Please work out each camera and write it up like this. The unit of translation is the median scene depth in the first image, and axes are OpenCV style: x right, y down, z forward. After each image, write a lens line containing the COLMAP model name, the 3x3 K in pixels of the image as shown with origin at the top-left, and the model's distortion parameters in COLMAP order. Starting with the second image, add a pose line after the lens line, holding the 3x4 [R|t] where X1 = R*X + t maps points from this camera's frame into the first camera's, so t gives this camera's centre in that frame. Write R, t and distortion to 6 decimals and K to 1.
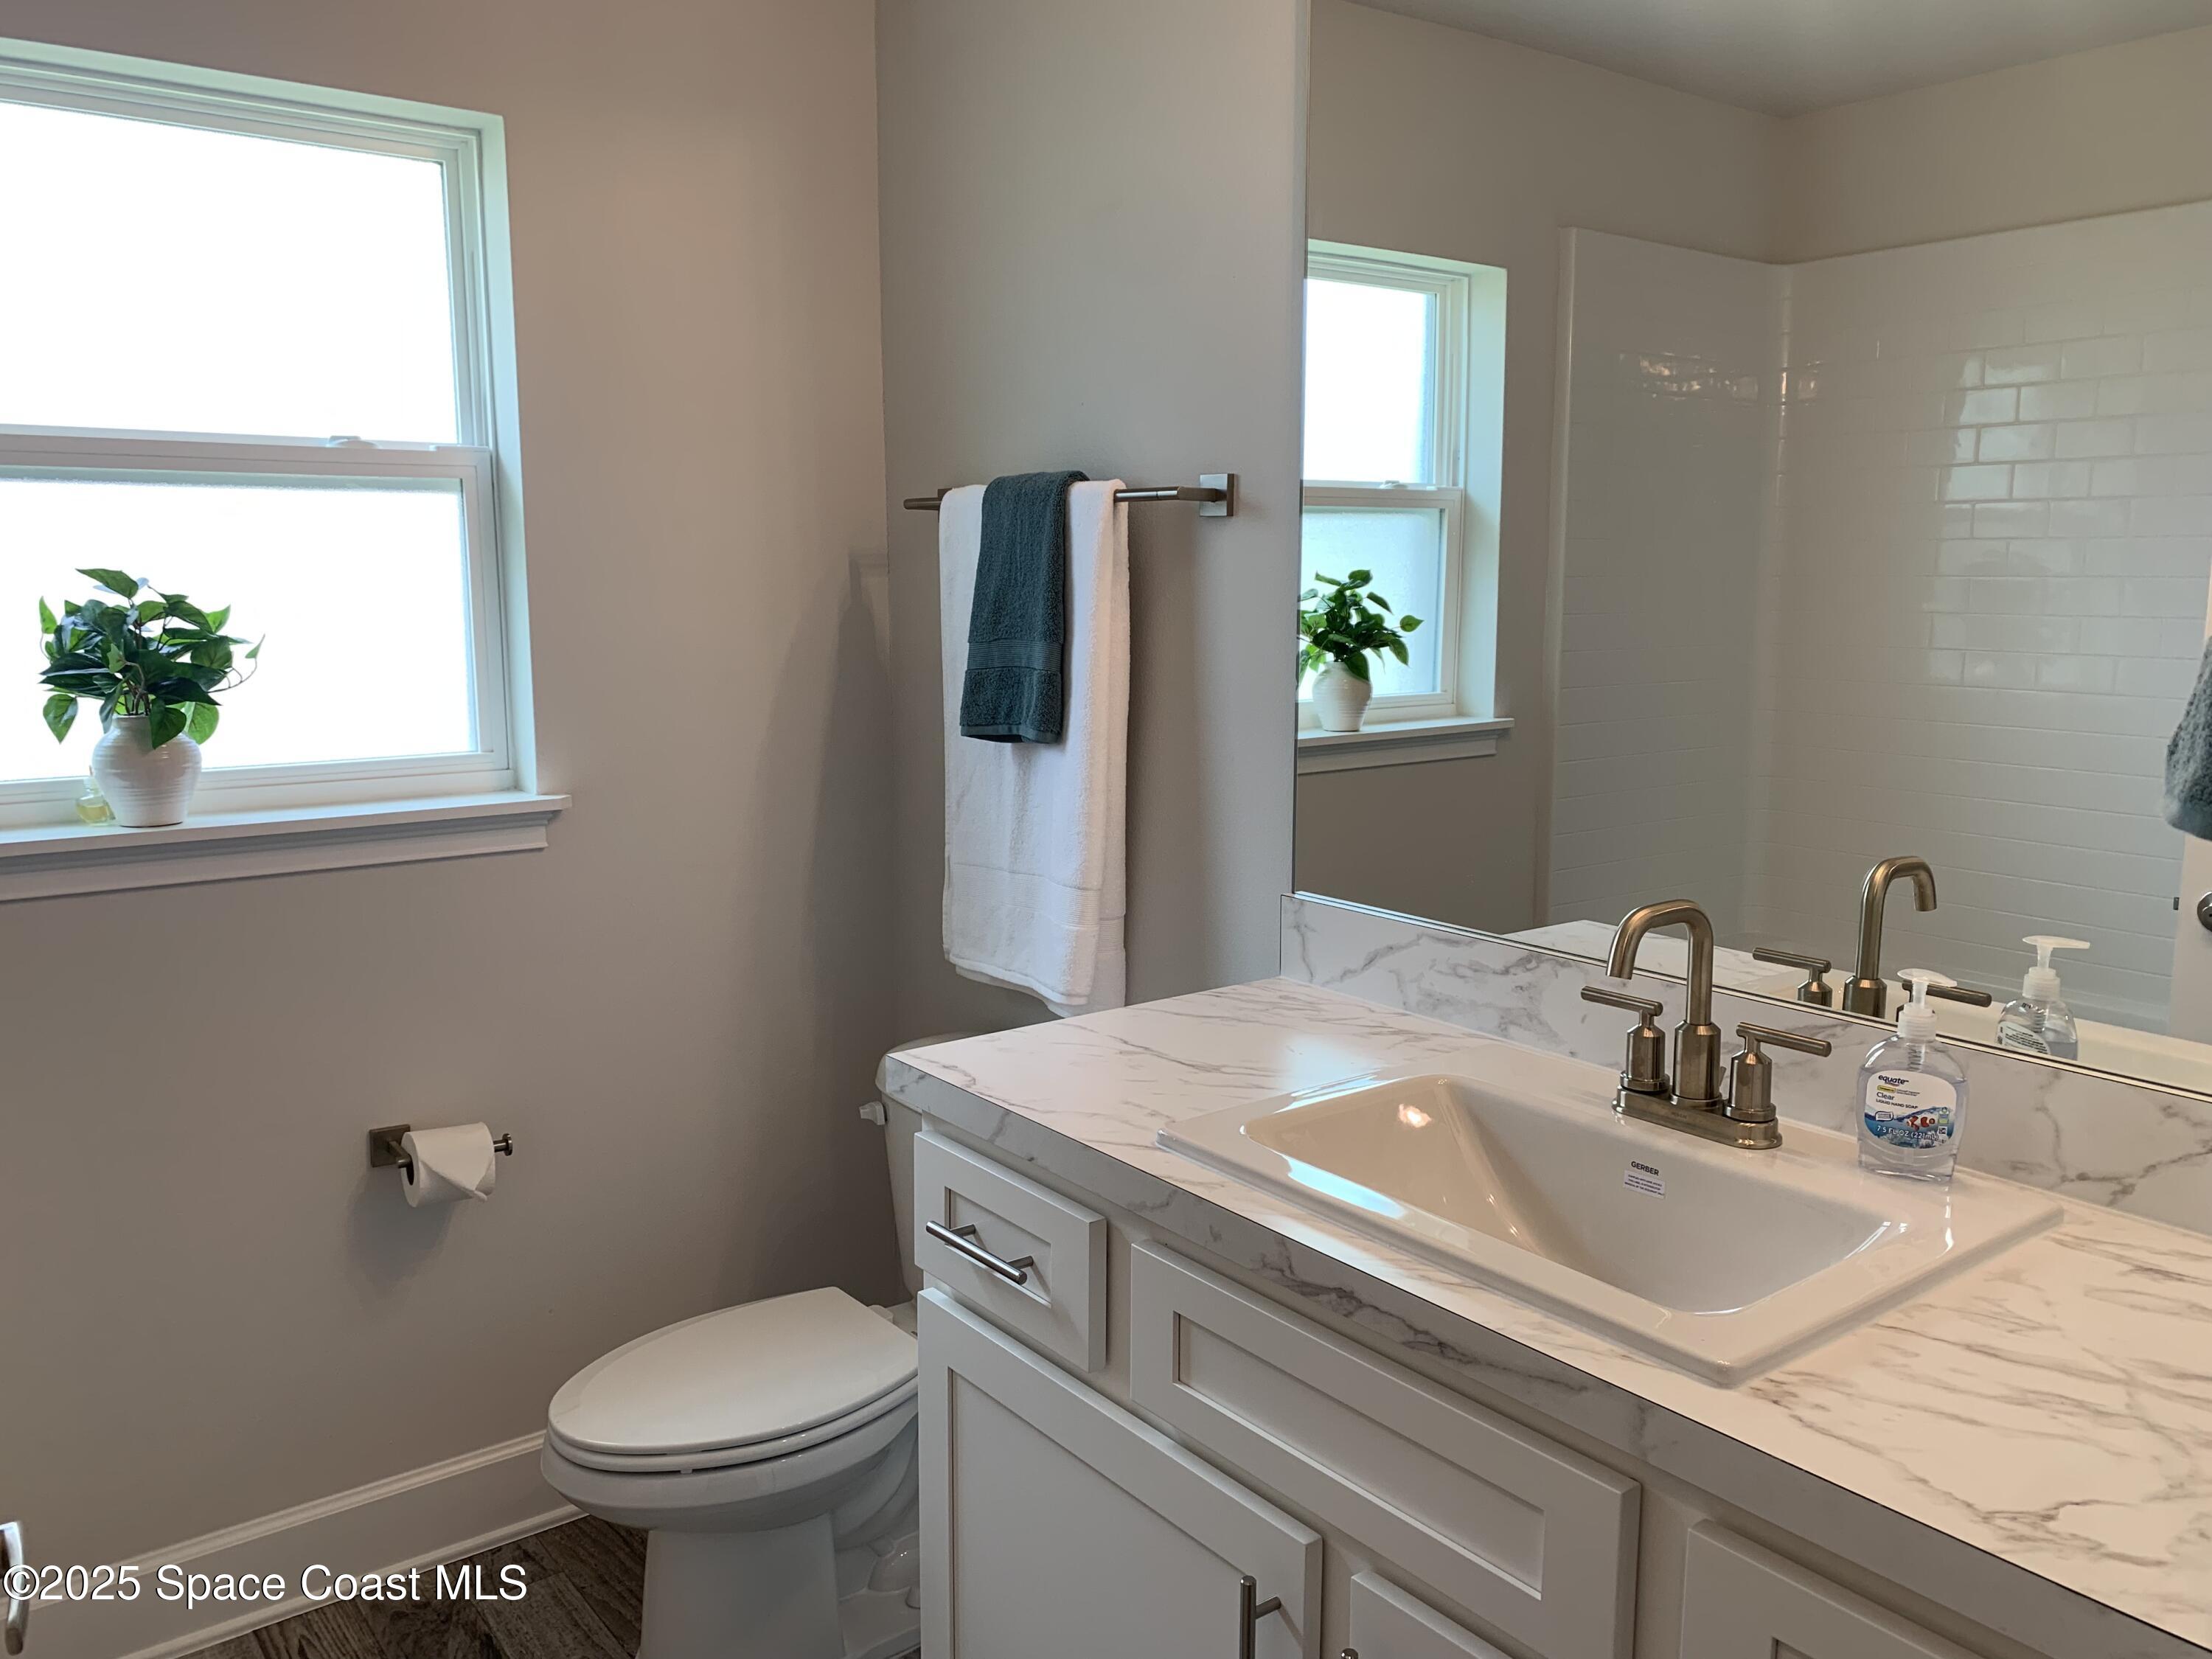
lens RADIAL K [[1744.5, 0, 1184.9], [0, 1744.5, 832.4], [0, 0, 1]] dist [0.061801, -0.032902]
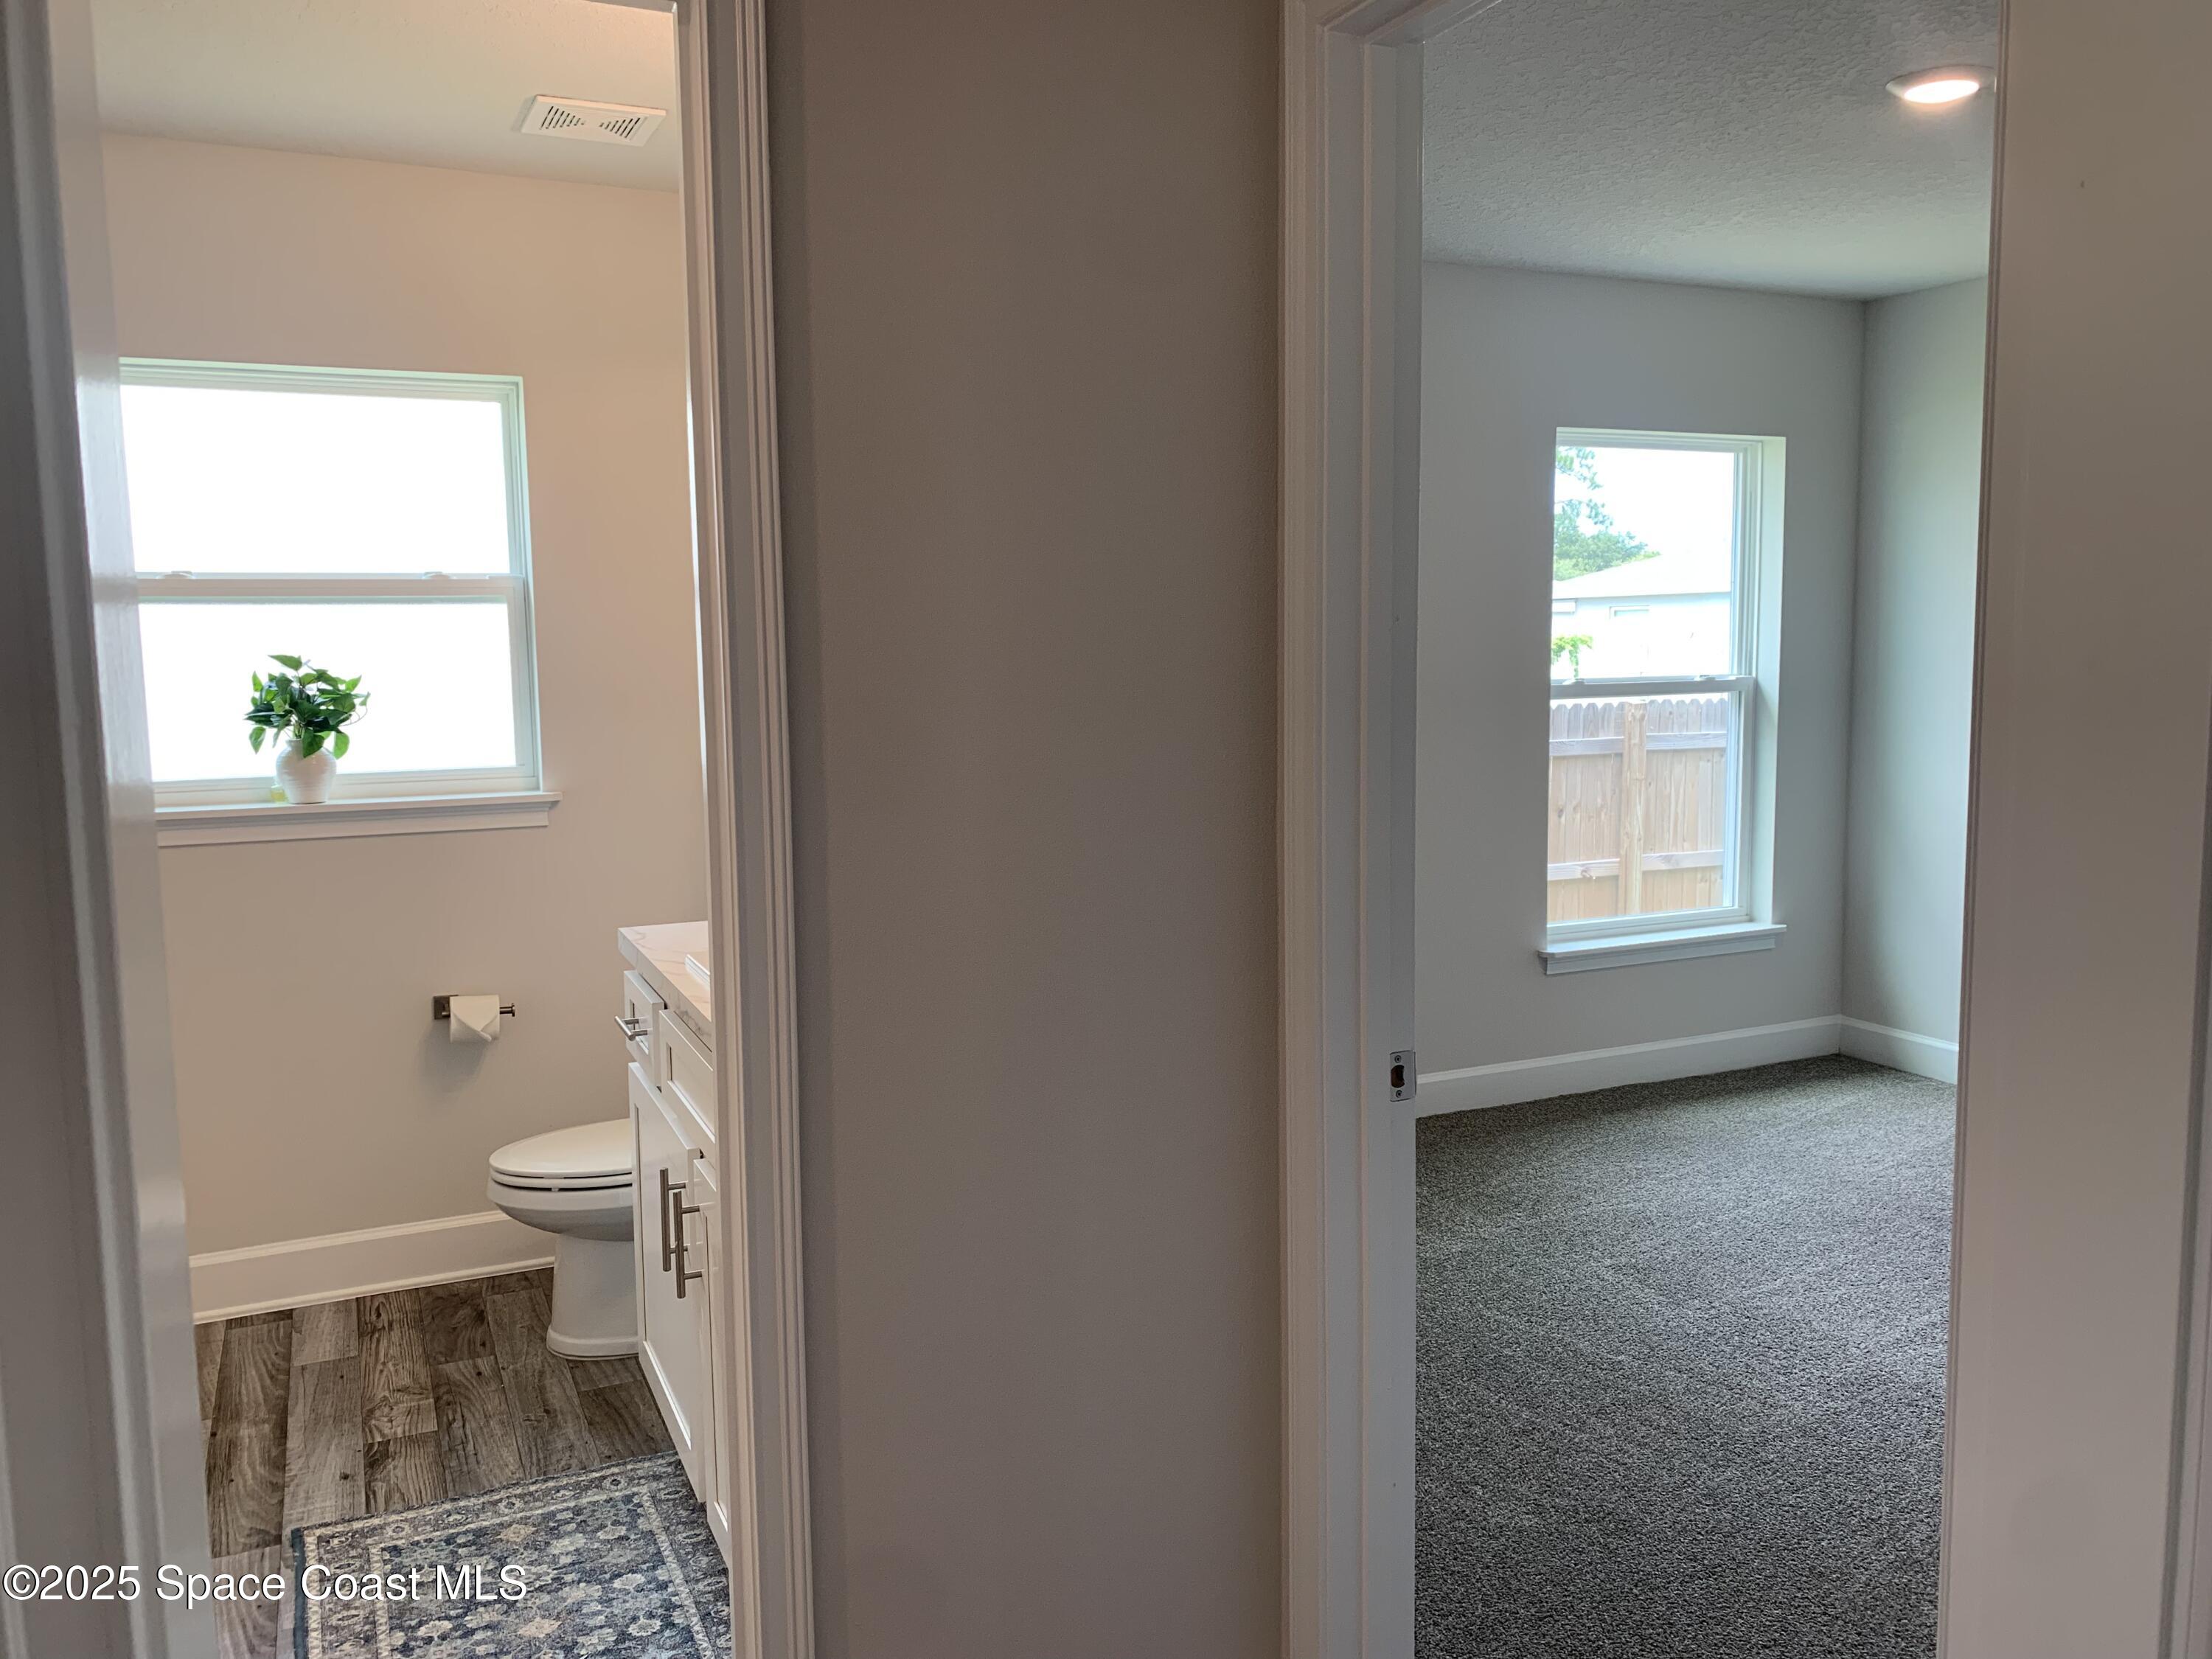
lens RADIAL K [[1744.5, 0, 1123.3], [0, 1744.5, 828.0], [0, 0, 1]] dist [0.061801, -0.032902]
pose [[0.969750, 0.006243, -0.244021, 0.594855], [-0.016675, 0.999032, -0.040708, 0.075676], [0.243530, 0.043545, 0.968915, -0.454827]]
